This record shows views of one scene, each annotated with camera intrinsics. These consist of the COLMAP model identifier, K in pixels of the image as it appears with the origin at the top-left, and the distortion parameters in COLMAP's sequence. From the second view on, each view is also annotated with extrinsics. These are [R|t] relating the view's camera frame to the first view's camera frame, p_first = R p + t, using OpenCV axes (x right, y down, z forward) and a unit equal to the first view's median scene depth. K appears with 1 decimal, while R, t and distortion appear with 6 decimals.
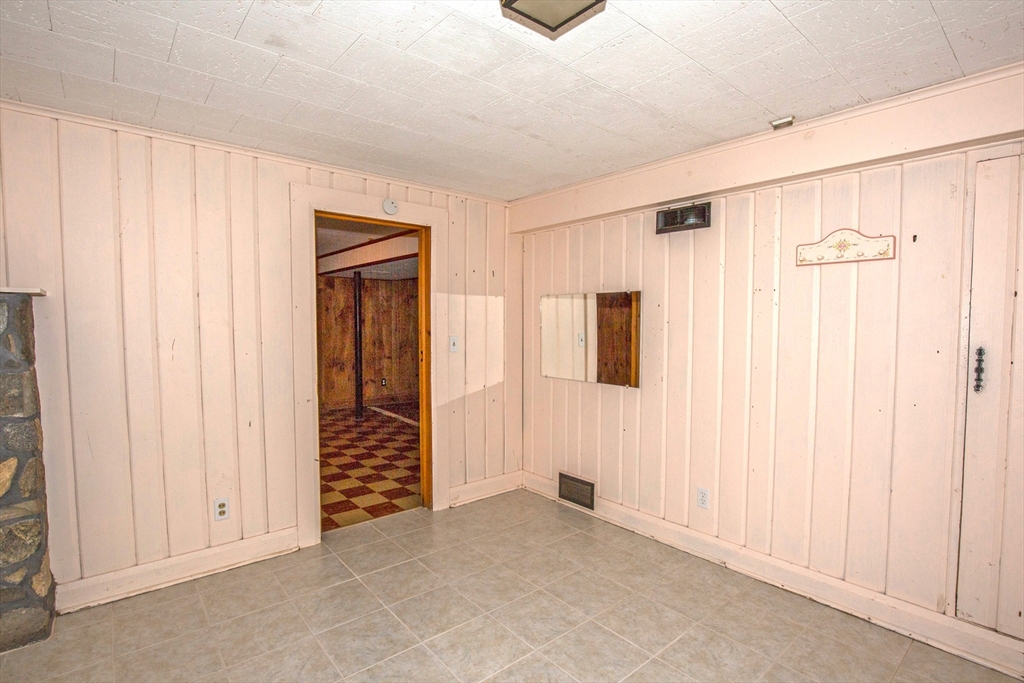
lens RADIAL K [[477.6, 0, 514.8], [0, 477.6, 343.0], [0, 0, 1]] dist [-0.037451, 0.007459]
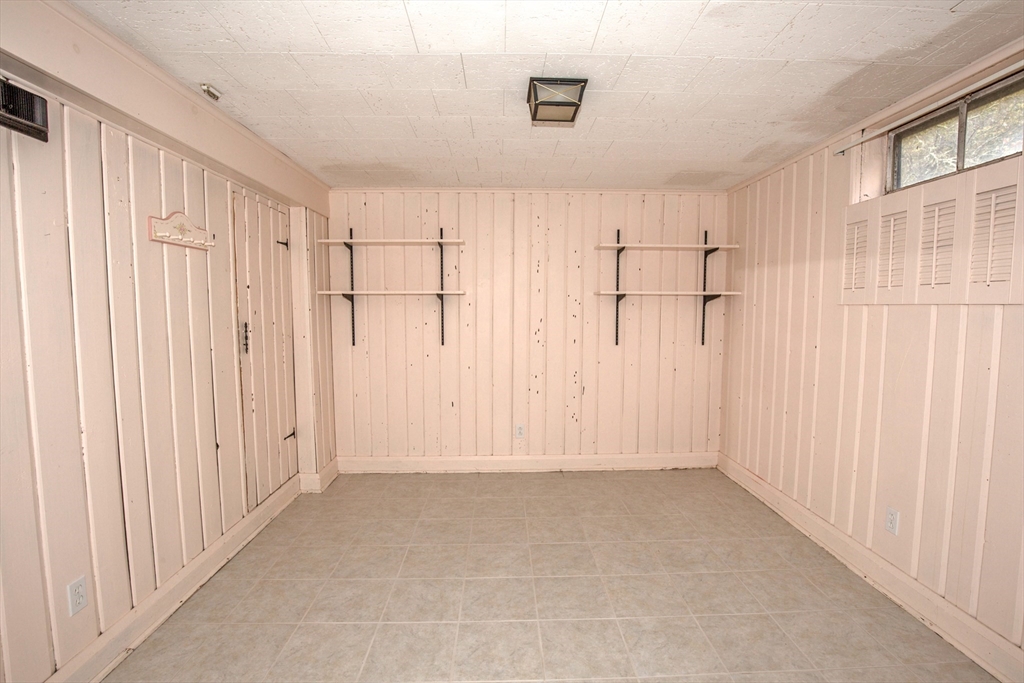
lens RADIAL K [[477.6, 0, 514.8], [0, 477.6, 343.0], [0, 0, 1]] dist [-0.037451, 0.007459]
pose [[-0.774834, -0.052308, 0.629997, -0.548544], [0.022793, 0.993611, 0.110532, -0.065793], [-0.631753, 0.100004, -0.768692, 1.489780]]
